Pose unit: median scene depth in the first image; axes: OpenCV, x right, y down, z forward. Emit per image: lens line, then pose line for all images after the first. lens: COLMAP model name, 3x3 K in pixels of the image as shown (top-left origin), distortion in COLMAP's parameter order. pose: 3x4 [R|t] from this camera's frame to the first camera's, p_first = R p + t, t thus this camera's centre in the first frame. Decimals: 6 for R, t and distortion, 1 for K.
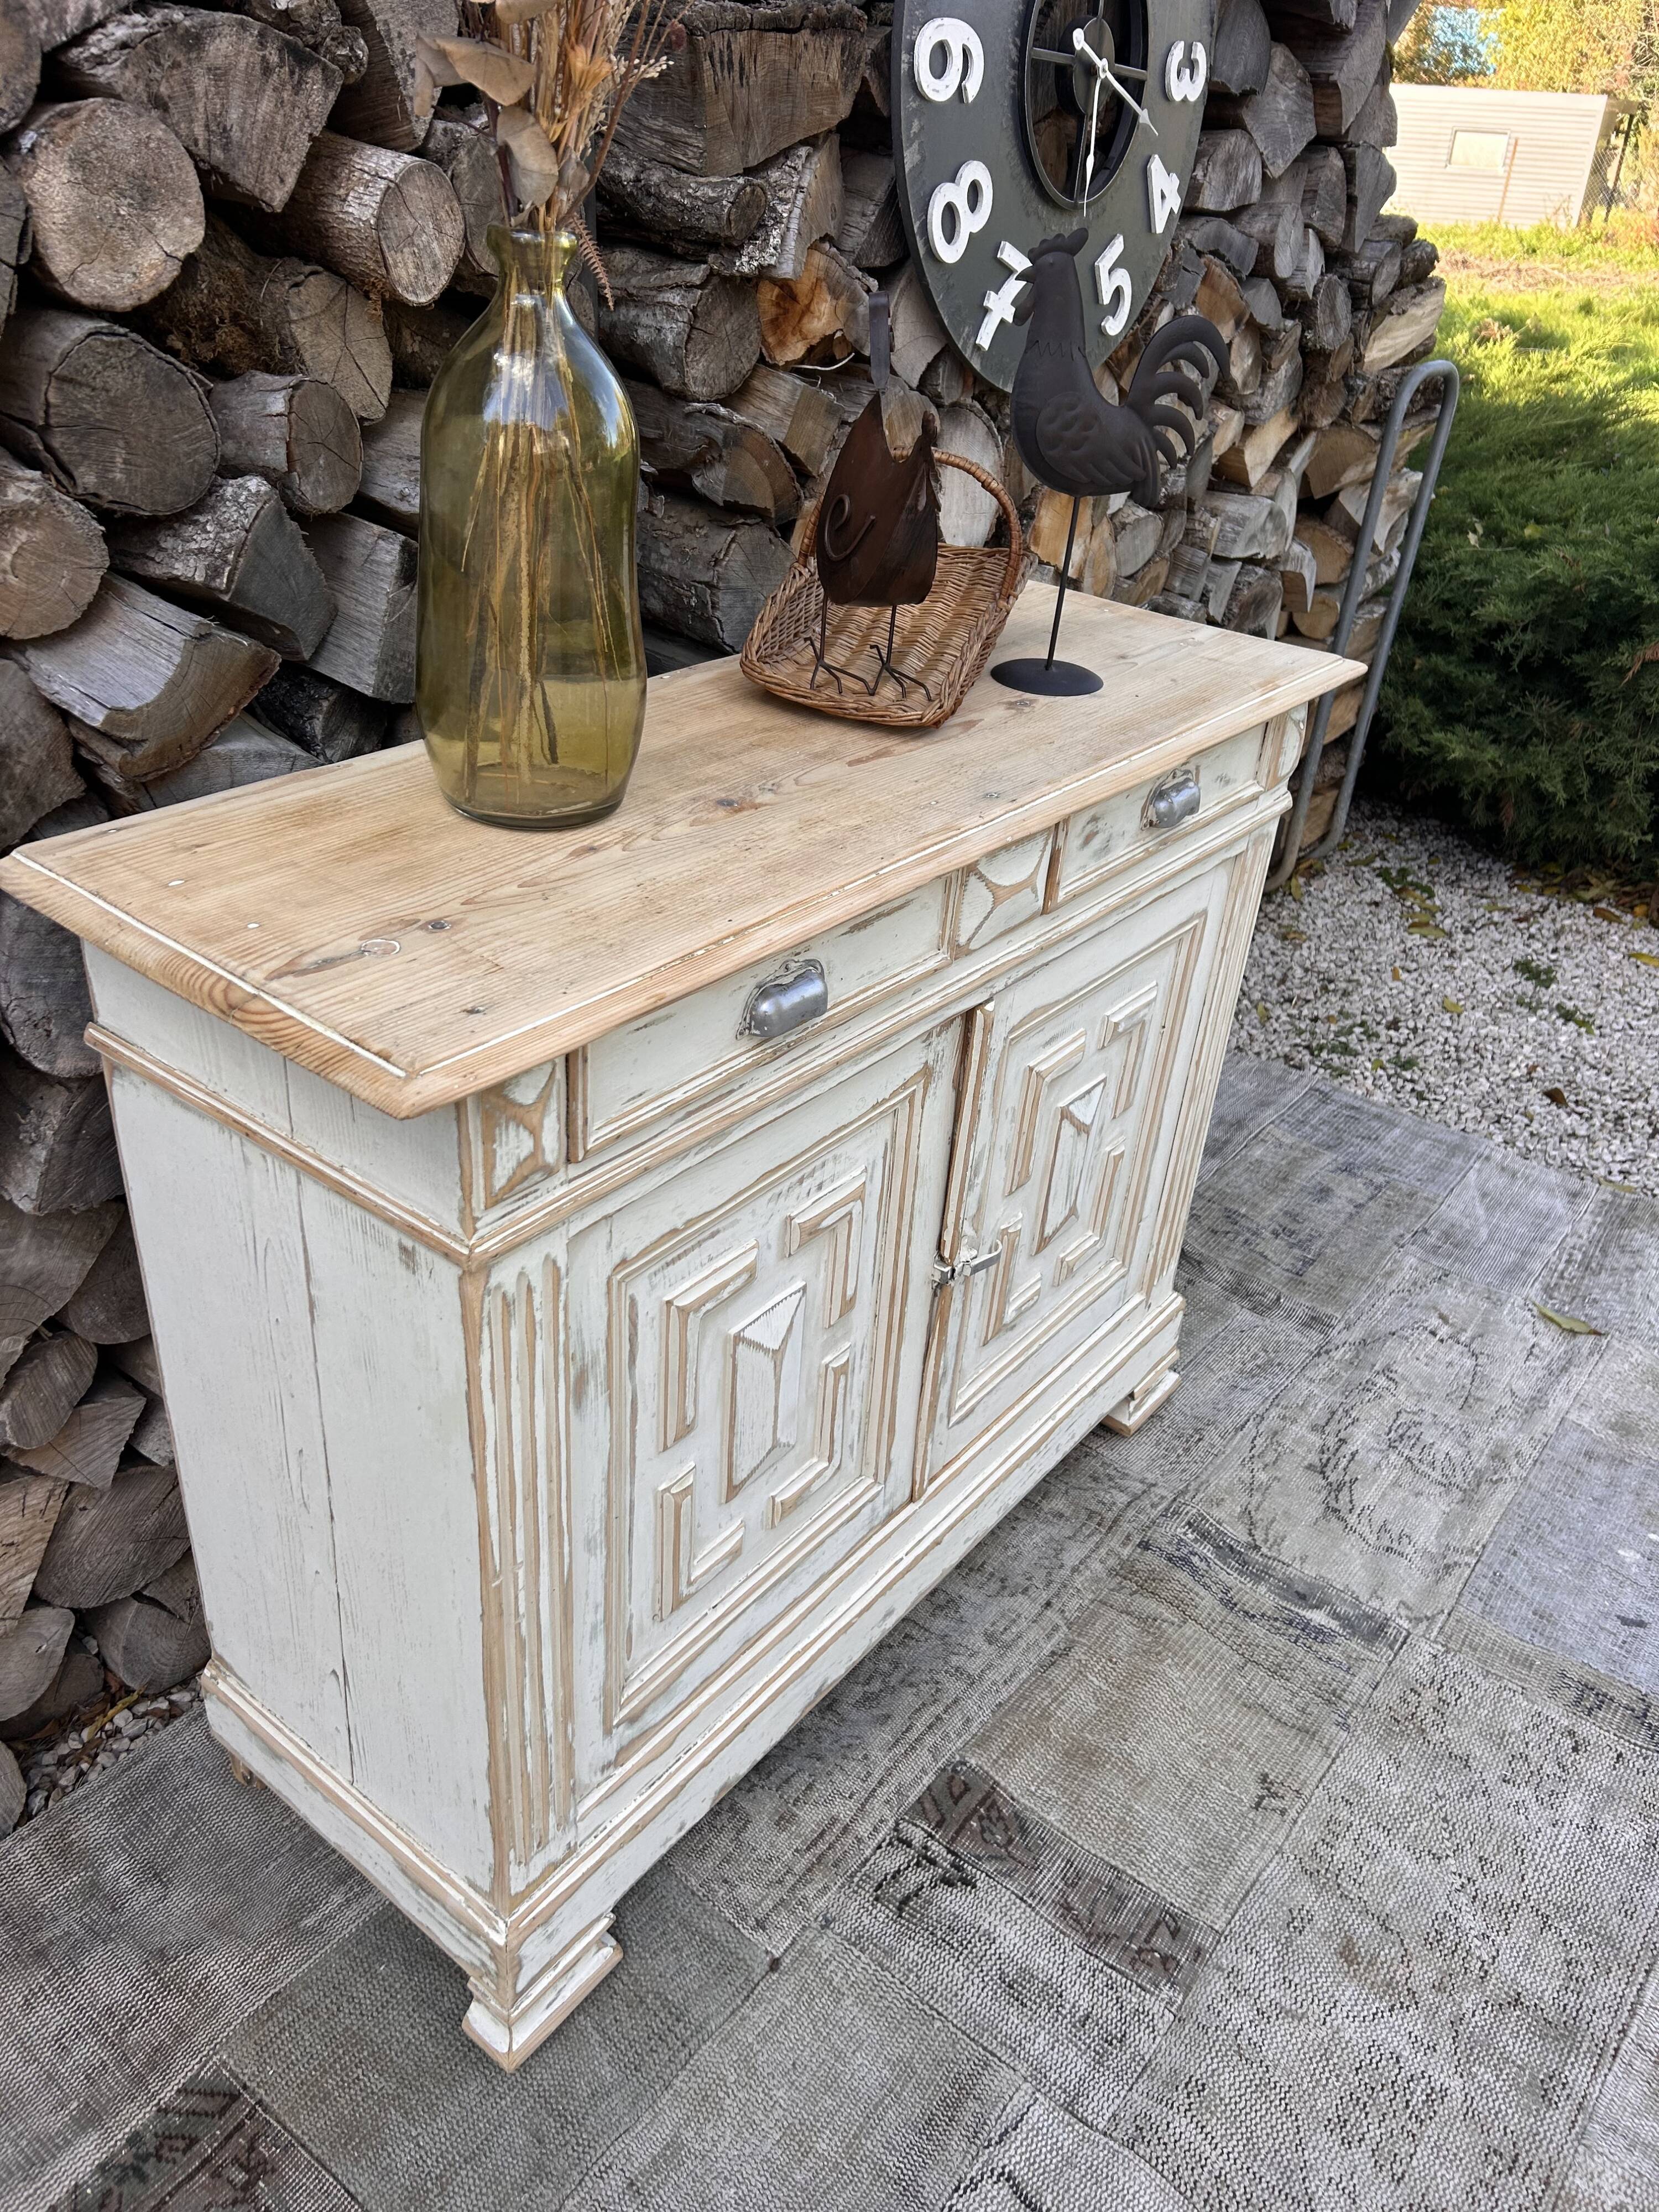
lens RADIAL K [[1677.8, 0, 826.8], [0, 1677.8, 1099.6], [0, 0, 1]] dist [0.044538, -0.048508]
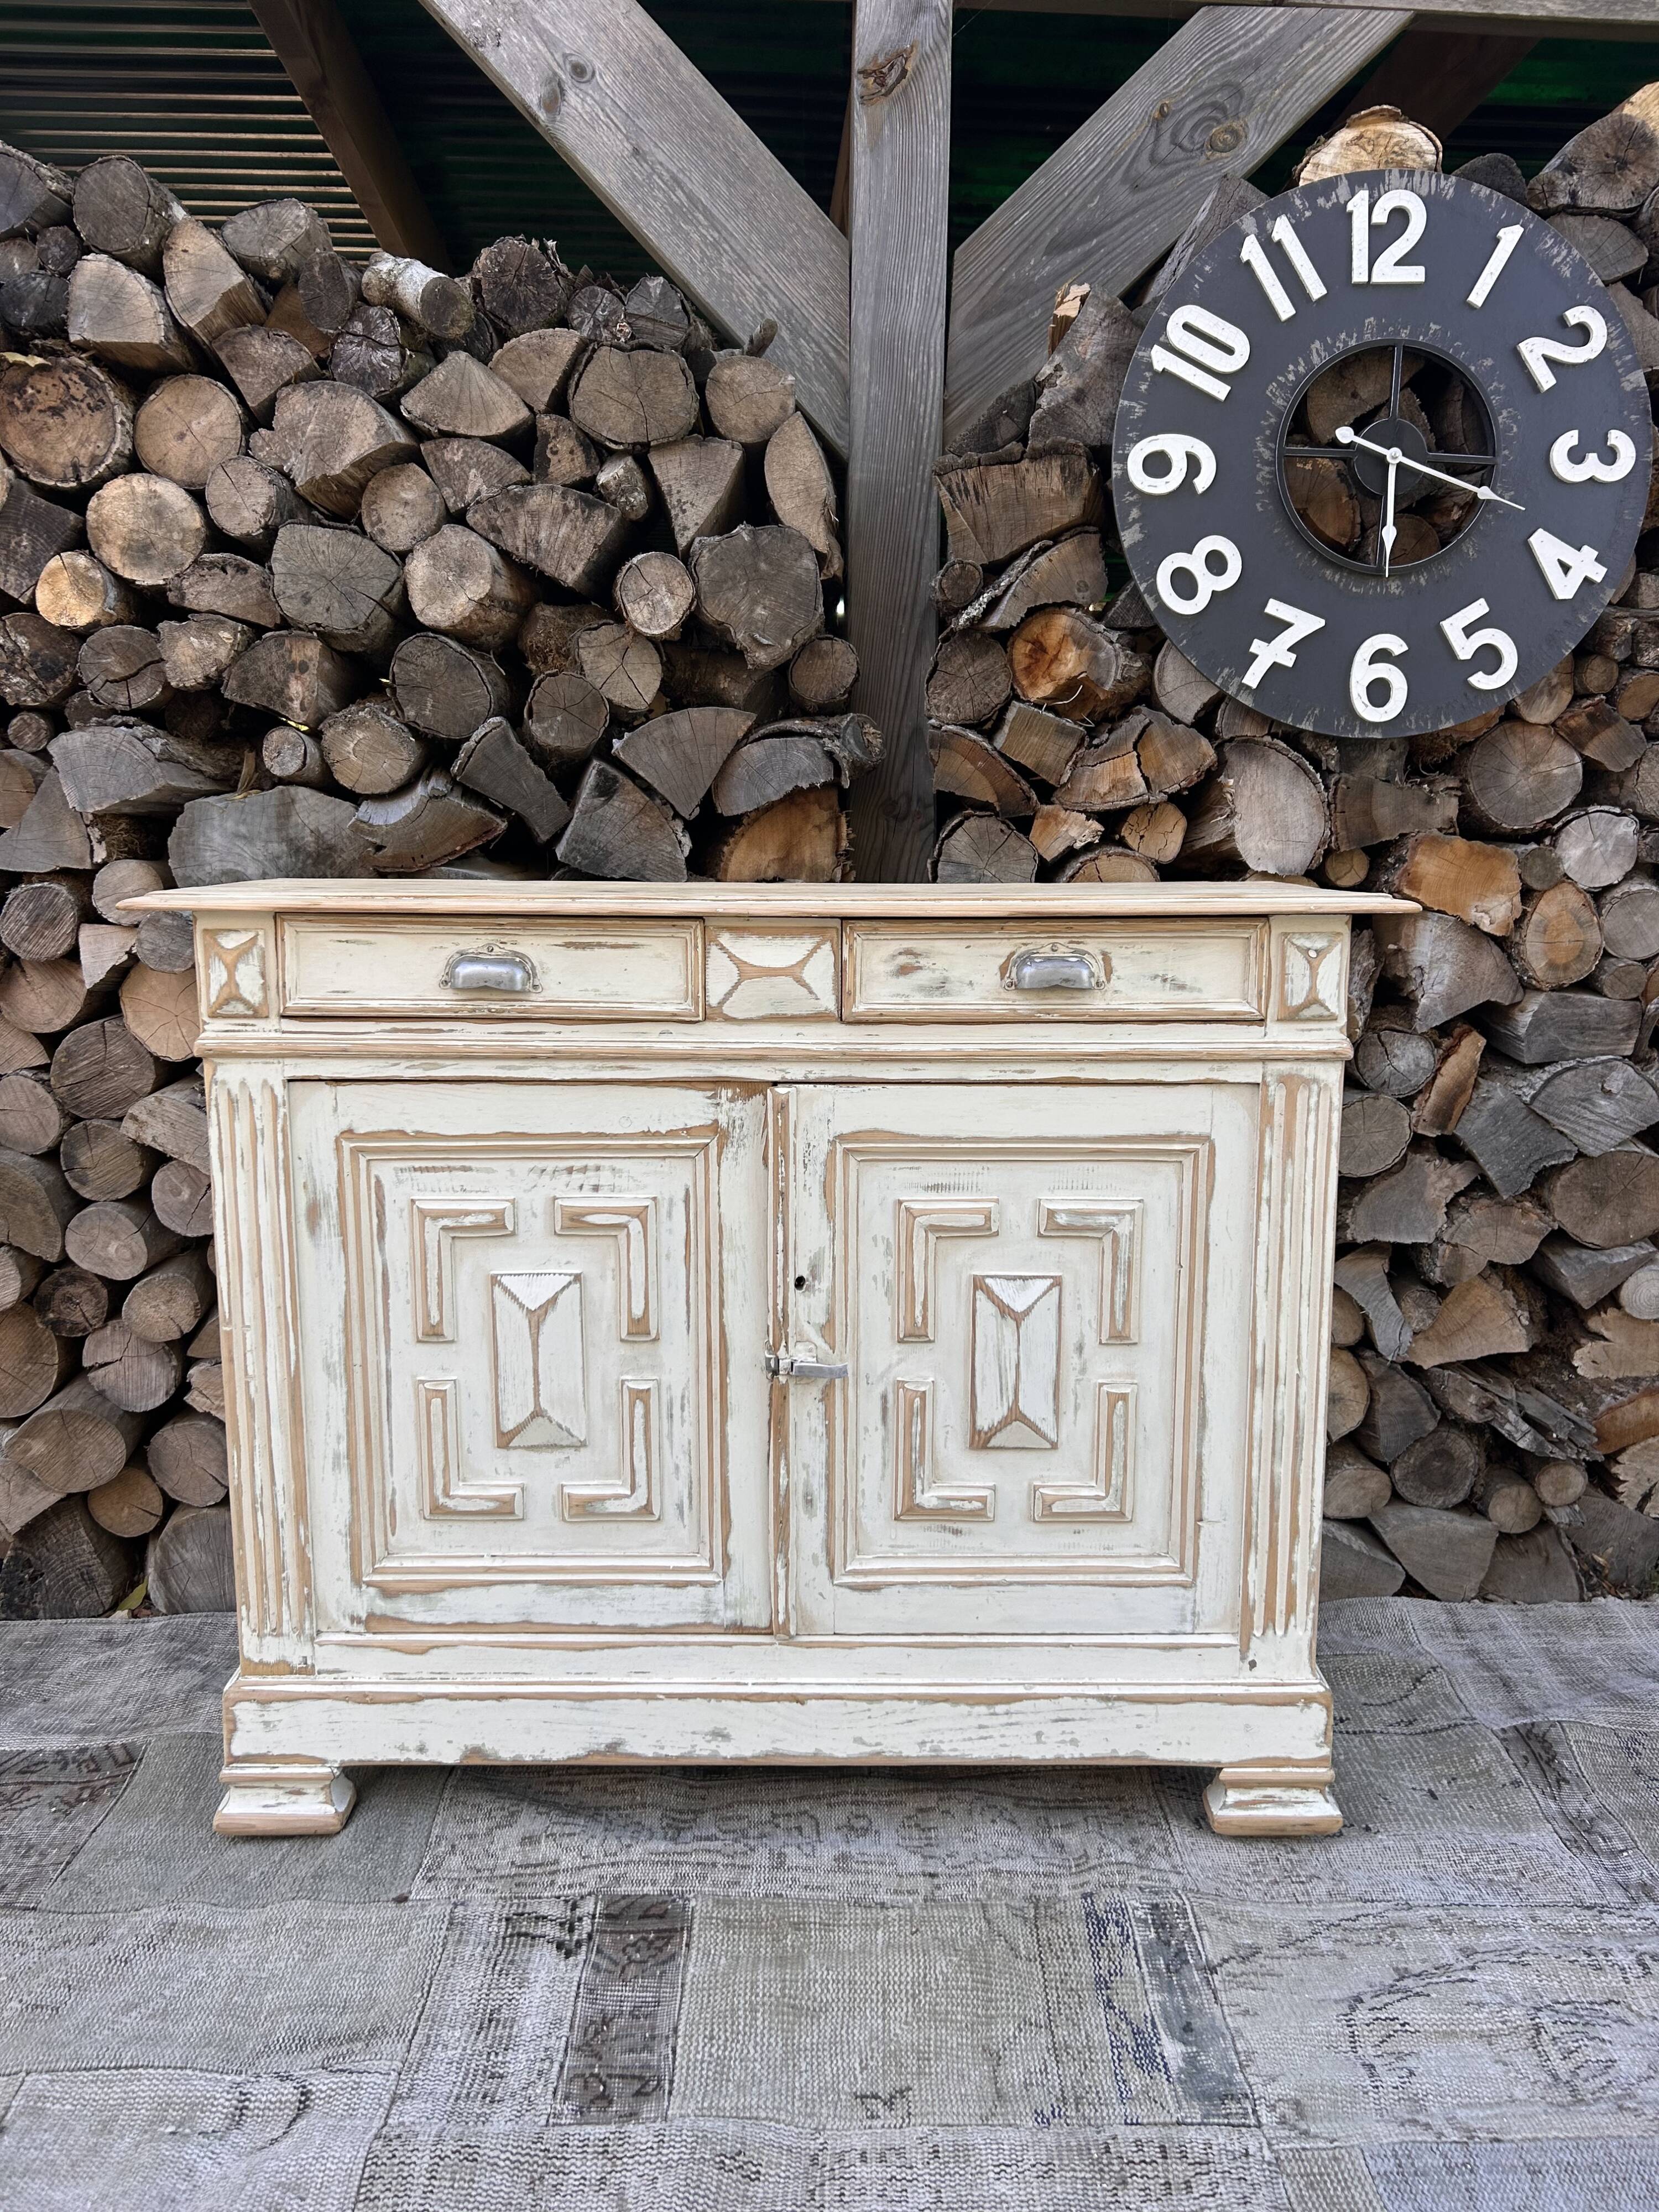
lens RADIAL K [[1677.8, 0, 828.4], [0, 1677.8, 1097.1], [0, 0, 1]] dist [0.044538, -0.048508]
pose [[0.623503, 0.056387, -0.779785, 0.913845], [-0.369156, 0.900443, -0.230059, 0.182470], [0.689179, 0.431305, 0.582244, 0.309869]]
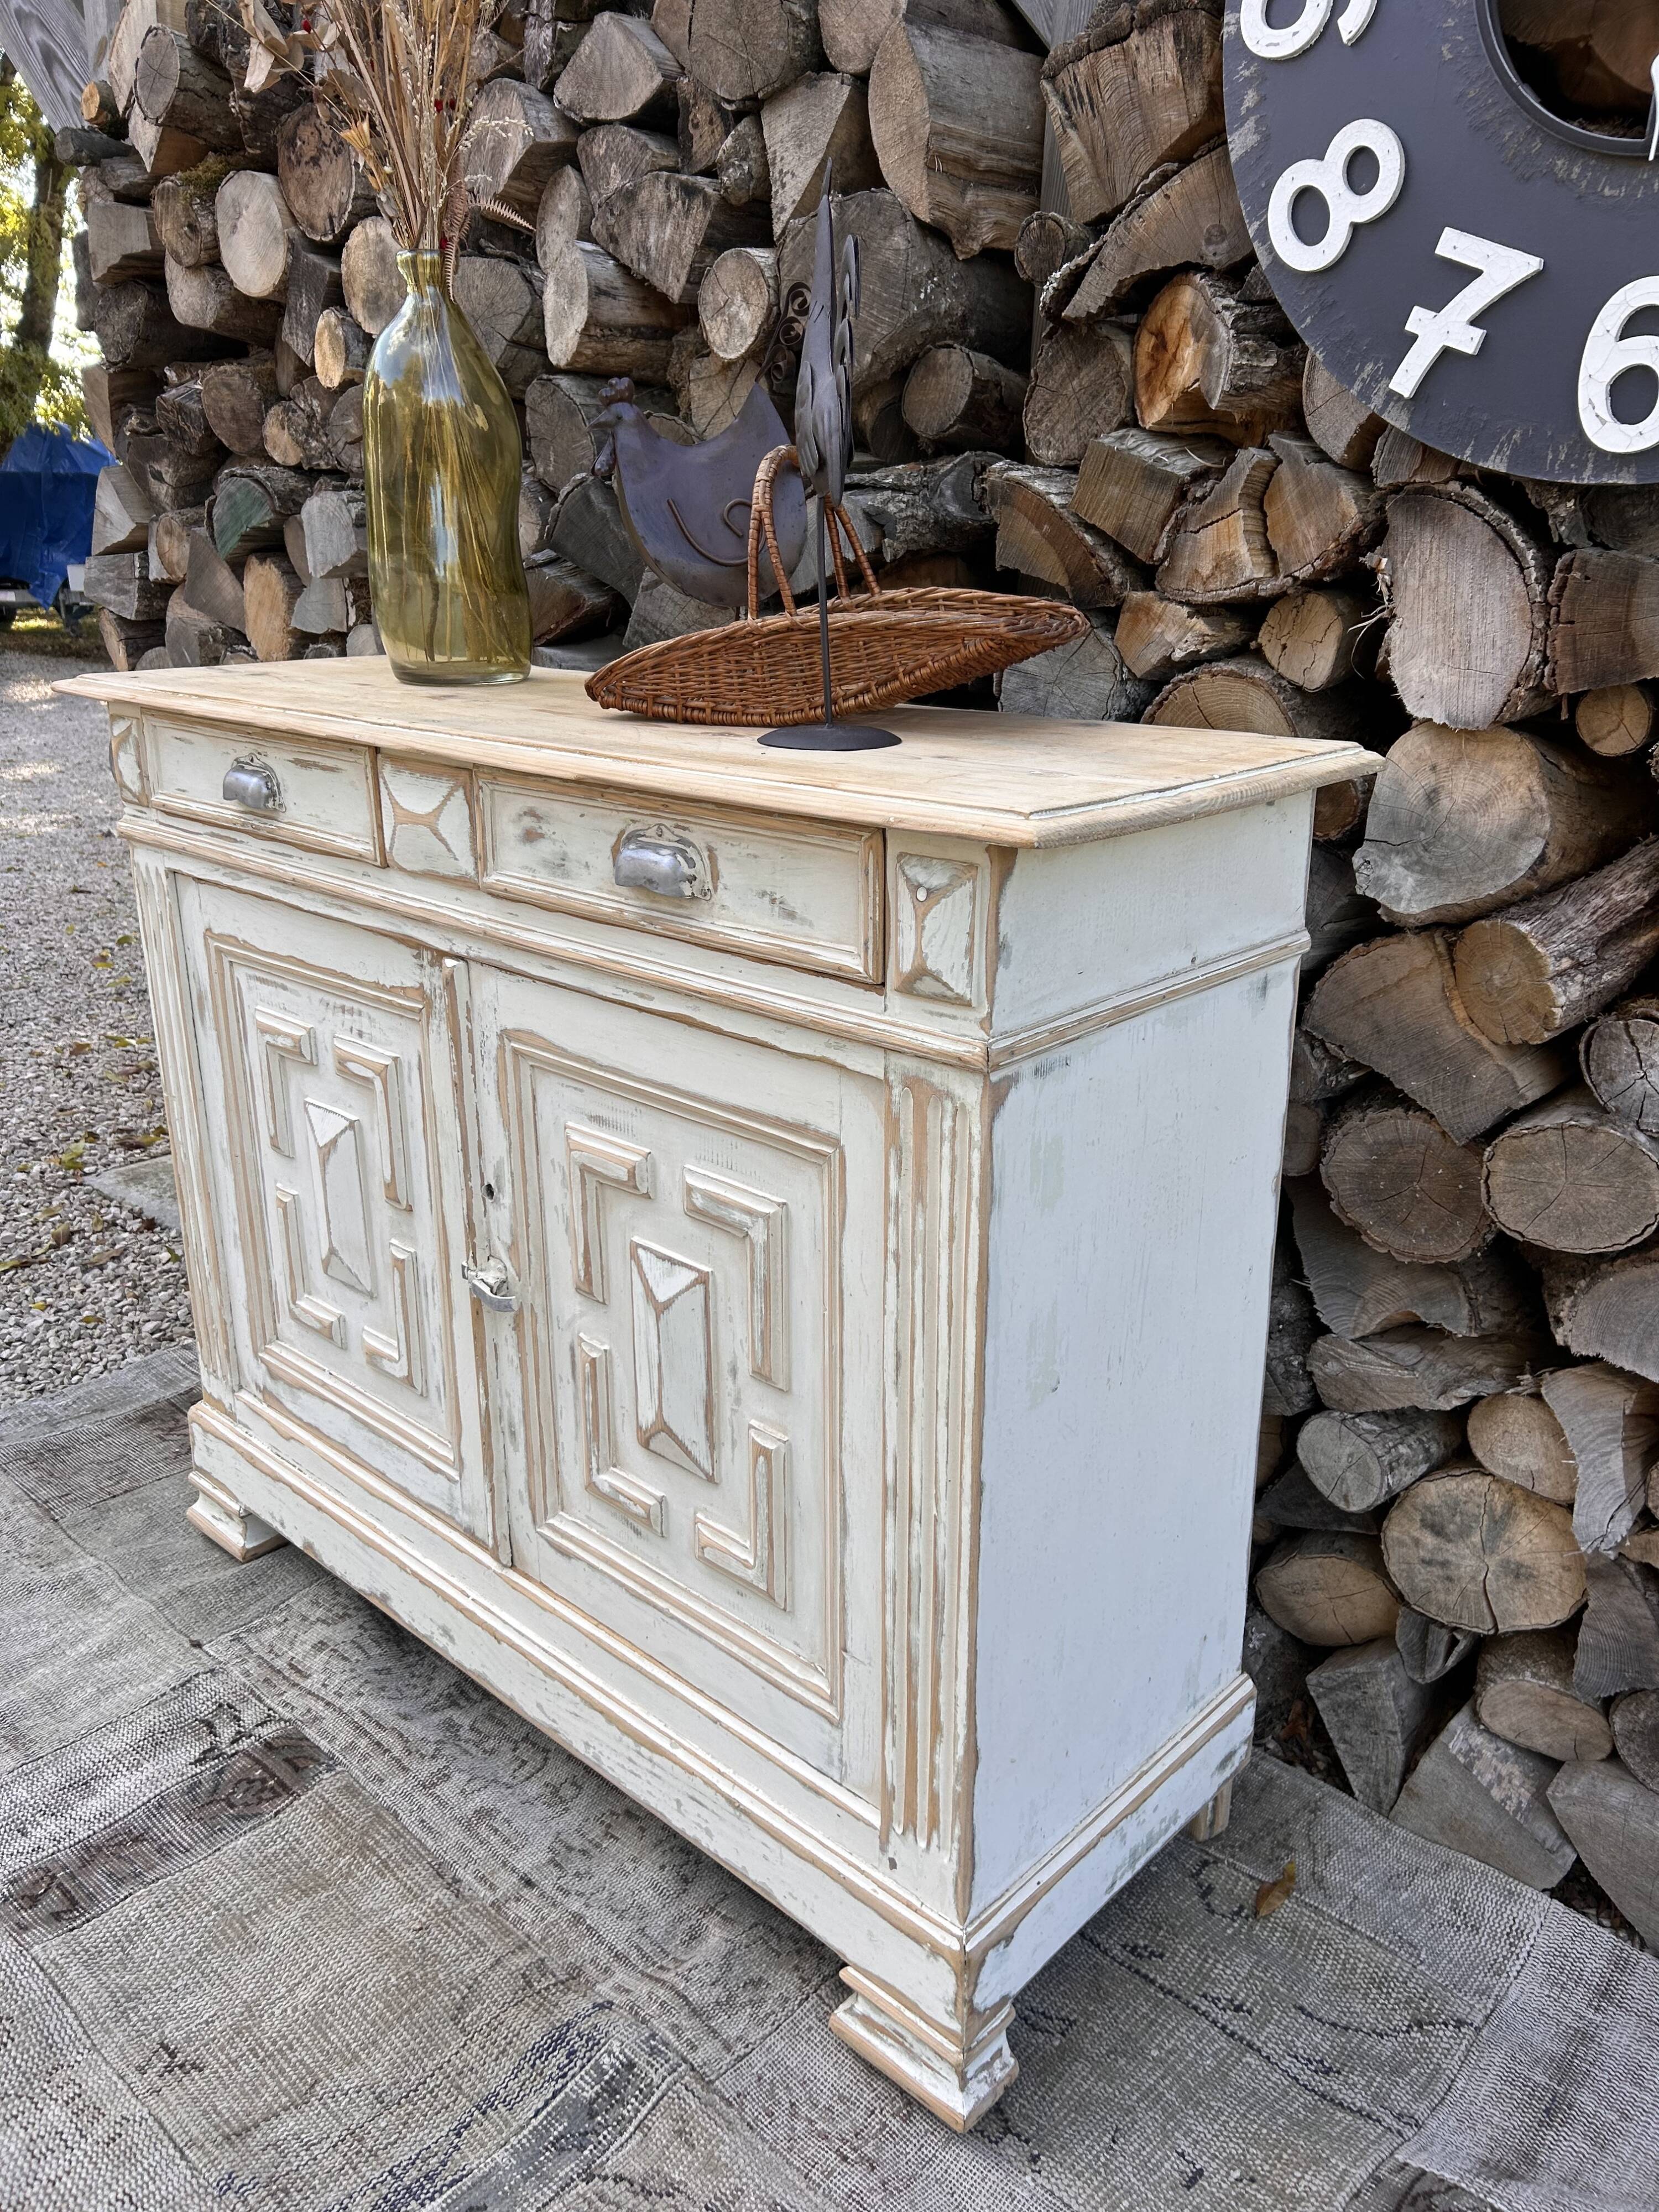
lens RADIAL K [[1677.8, 0, 820.0], [0, 1677.8, 1112.0], [0, 0, 1]] dist [0.044538, -0.048508]
pose [[-0.082961, 0.265170, -0.960626, 0.916778], [-0.522360, 0.809343, 0.268522, -0.317295], [0.848680, 0.524069, 0.071370, 1.030346]]
